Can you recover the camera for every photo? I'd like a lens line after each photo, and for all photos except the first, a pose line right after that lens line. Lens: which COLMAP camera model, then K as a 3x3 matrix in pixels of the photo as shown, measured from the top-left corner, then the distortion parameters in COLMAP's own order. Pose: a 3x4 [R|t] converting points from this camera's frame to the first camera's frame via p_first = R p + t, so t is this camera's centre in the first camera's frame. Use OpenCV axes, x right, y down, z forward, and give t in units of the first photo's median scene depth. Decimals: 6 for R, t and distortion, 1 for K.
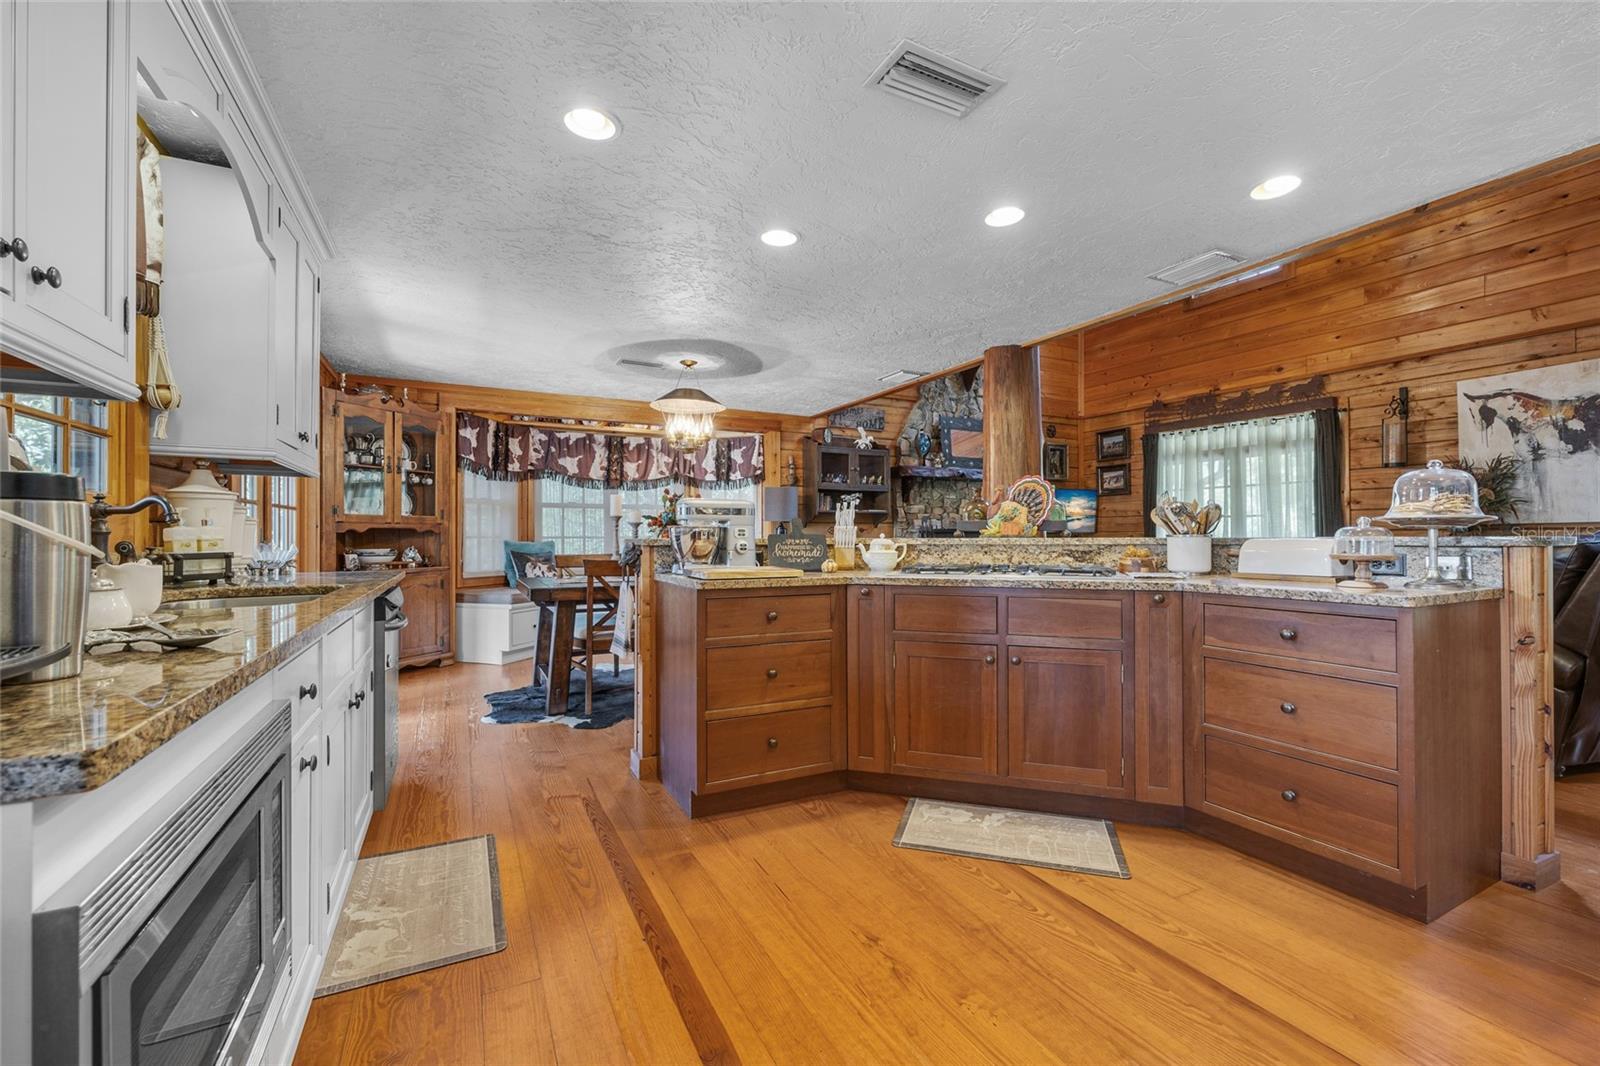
lens RADIAL K [[652.1, 0, 798.9], [0, 652.1, 533.4], [0, 0, 1]] dist [-0.000748, -0.000119]
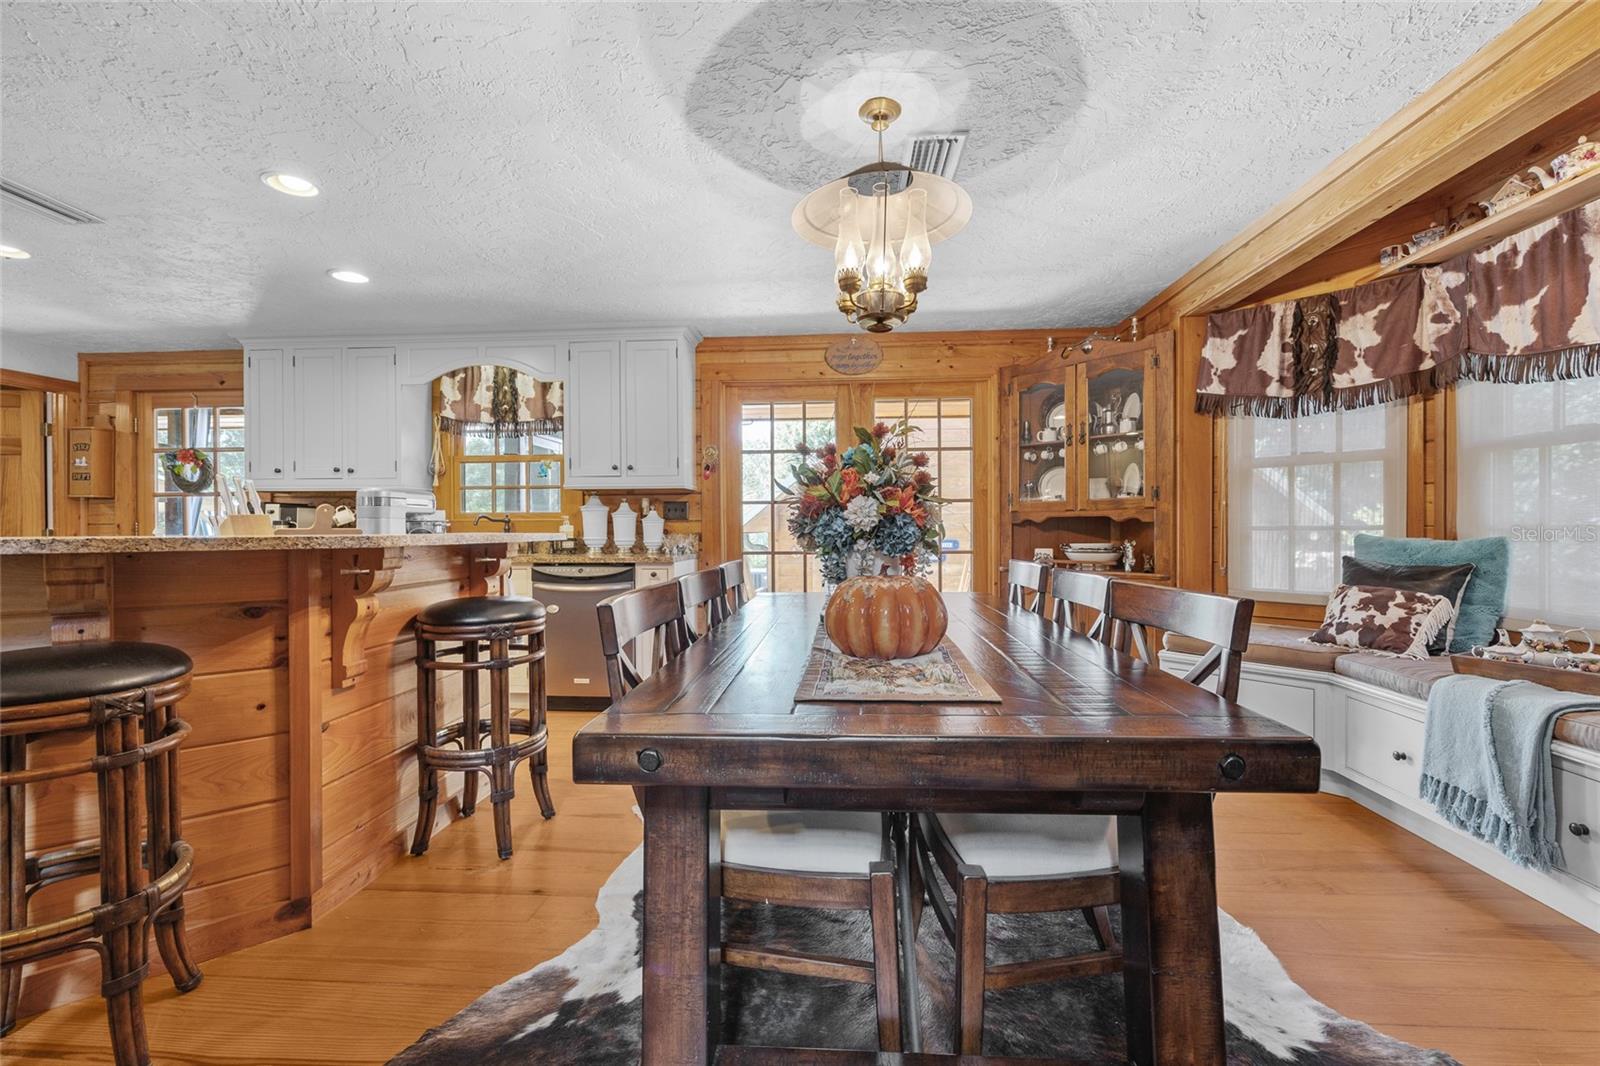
lens RADIAL K [[652.1, 0, 804.0], [0, 652.1, 528.2], [0, 0, 1]] dist [-0.000748, -0.000119]
pose [[-0.514365, 0.013445, -0.857466, 0.173006], [0.014943, 0.999866, 0.006714, -0.004229], [0.857441, -0.009359, -0.514497, 0.964448]]
